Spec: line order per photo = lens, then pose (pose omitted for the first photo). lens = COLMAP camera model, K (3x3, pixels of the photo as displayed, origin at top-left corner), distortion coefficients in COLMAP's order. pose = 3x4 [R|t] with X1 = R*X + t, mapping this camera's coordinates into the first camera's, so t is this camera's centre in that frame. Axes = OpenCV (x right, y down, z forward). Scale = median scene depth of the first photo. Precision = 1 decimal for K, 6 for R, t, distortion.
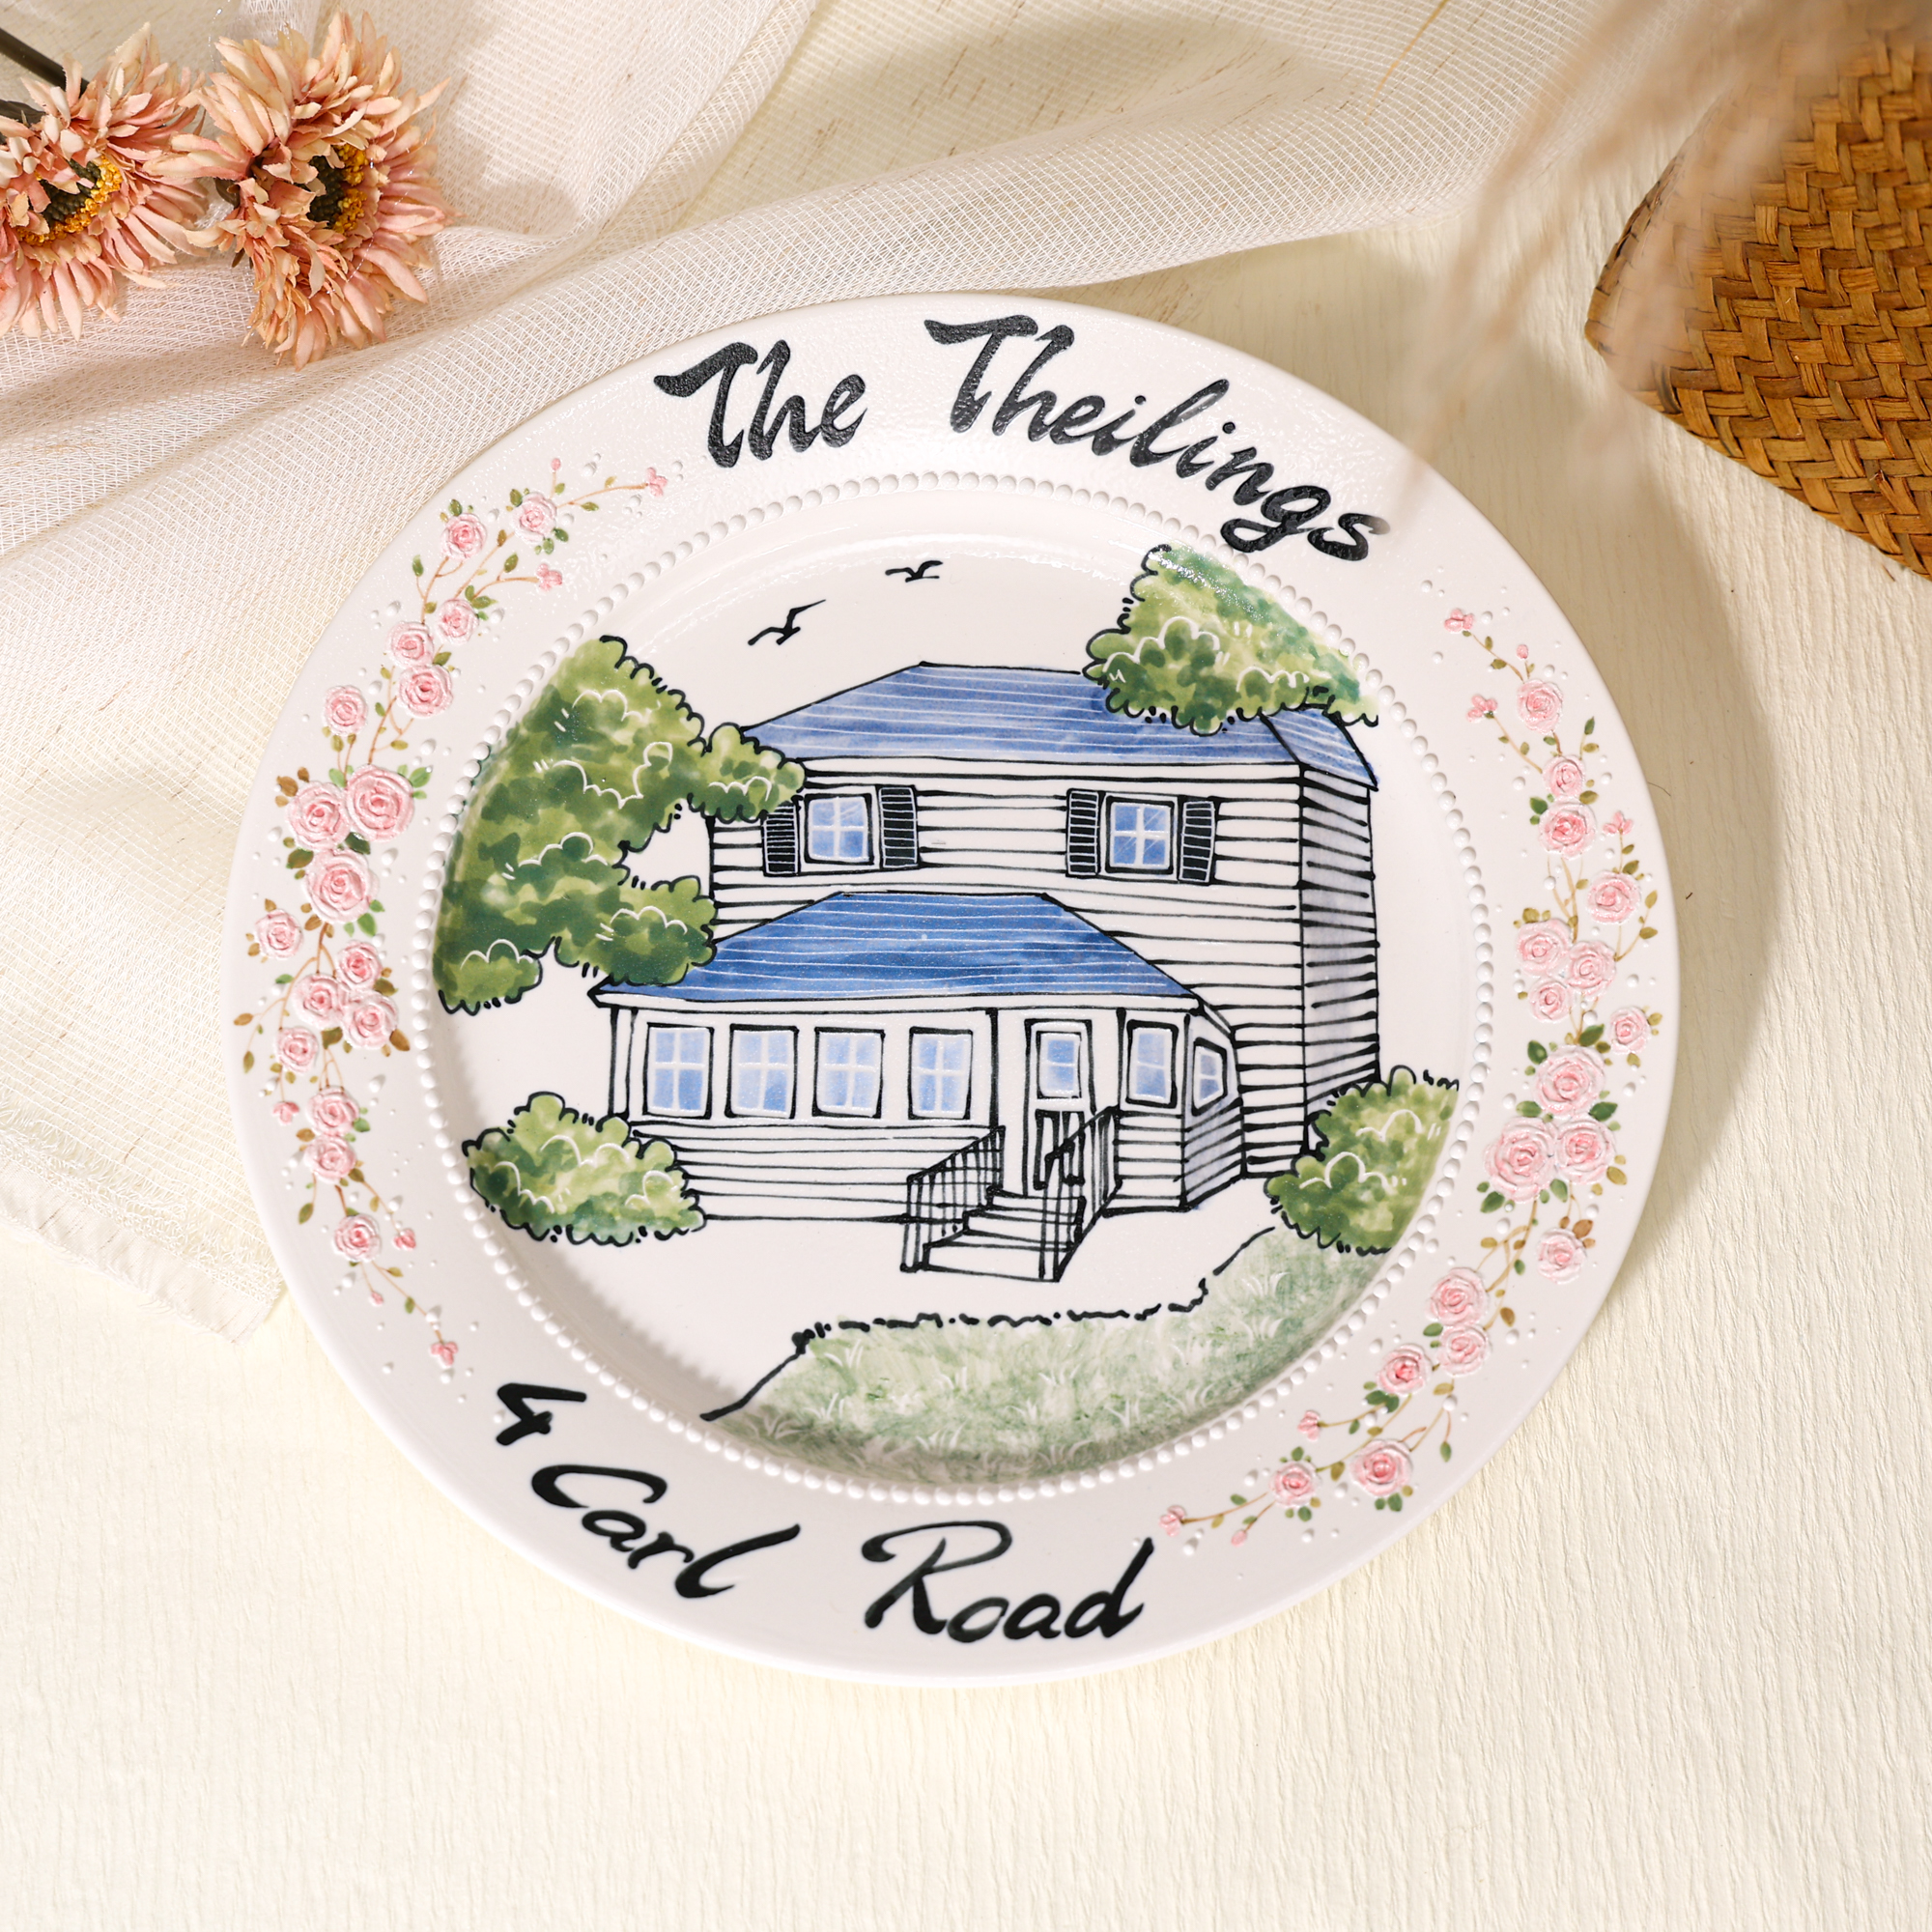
lens RADIAL K [[4496.2, 0, 982.8], [0, 4496.2, 974.2], [0, 0, 1]] dist [0.115538, 0.000000]
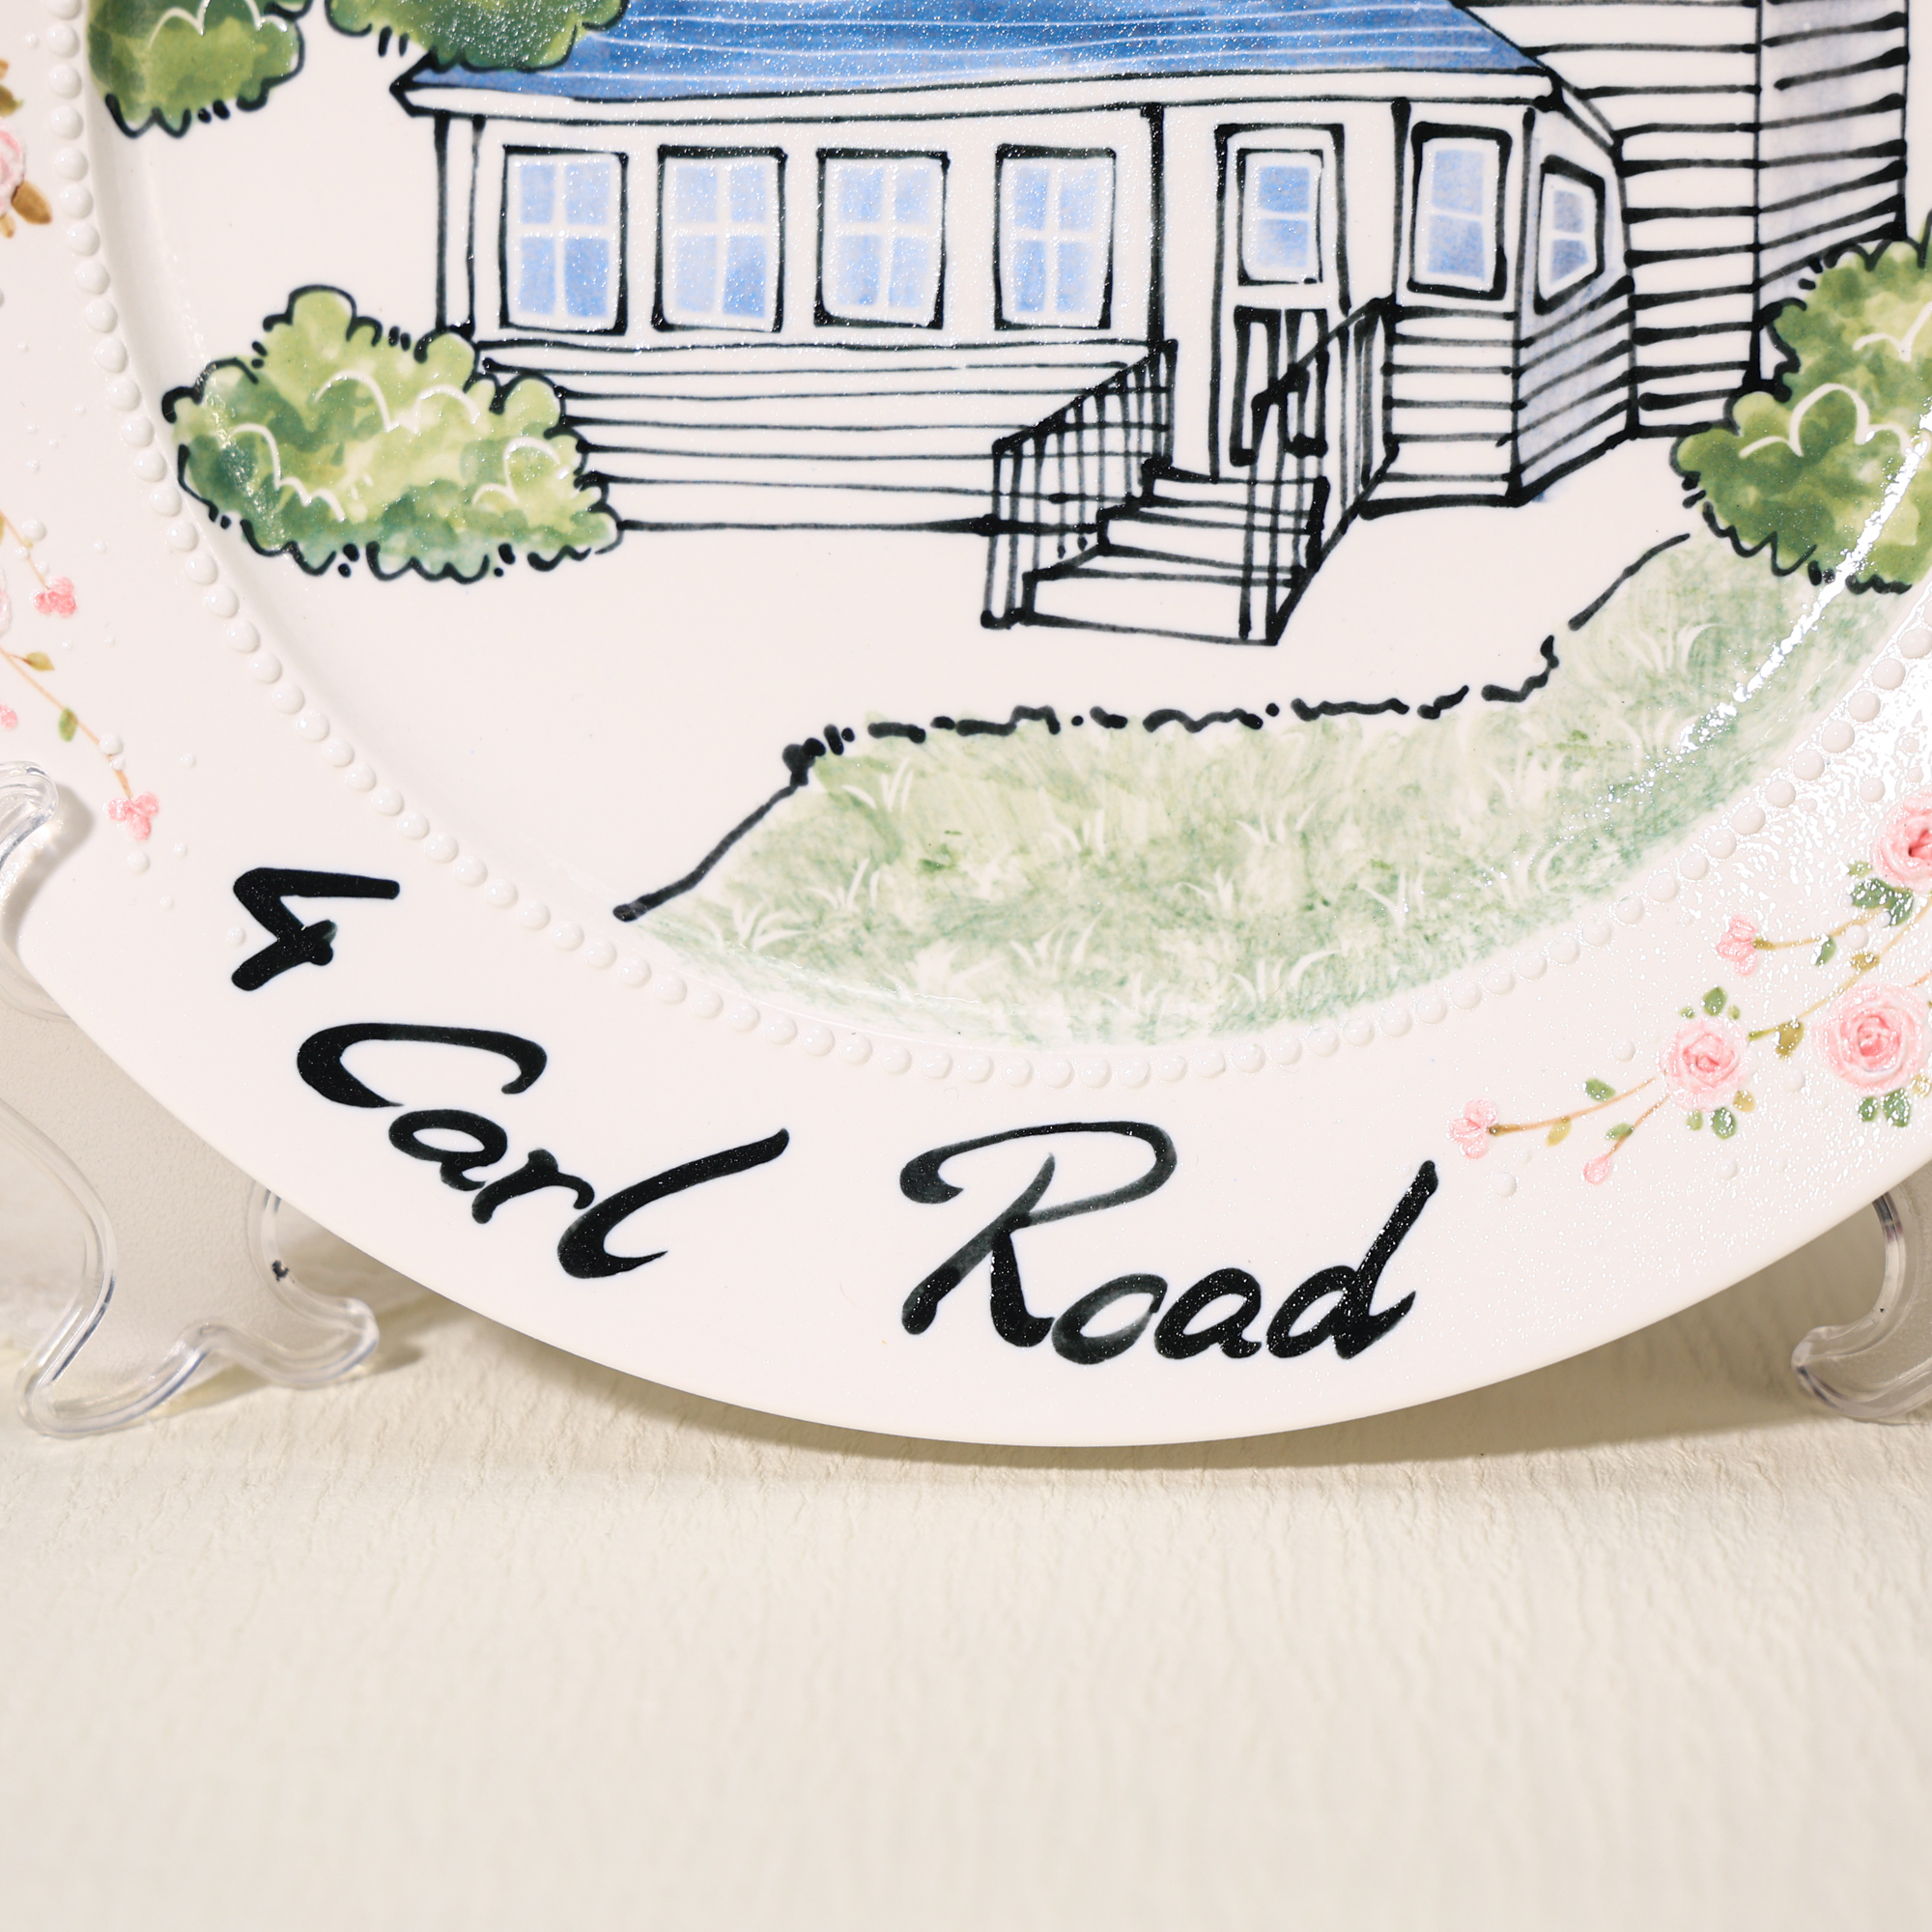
lens RADIAL K [[5159.2, 0, 995.8], [0, 5159.2, 985.4], [0, 0, 1]] dist [0.144708, 0.000000]
pose [[0.992346, 0.002430, -0.123466, 0.058872], [0.038206, 0.944711, 0.325670, -0.092926], [0.117431, -0.327894, 0.937387, 0.405445]]
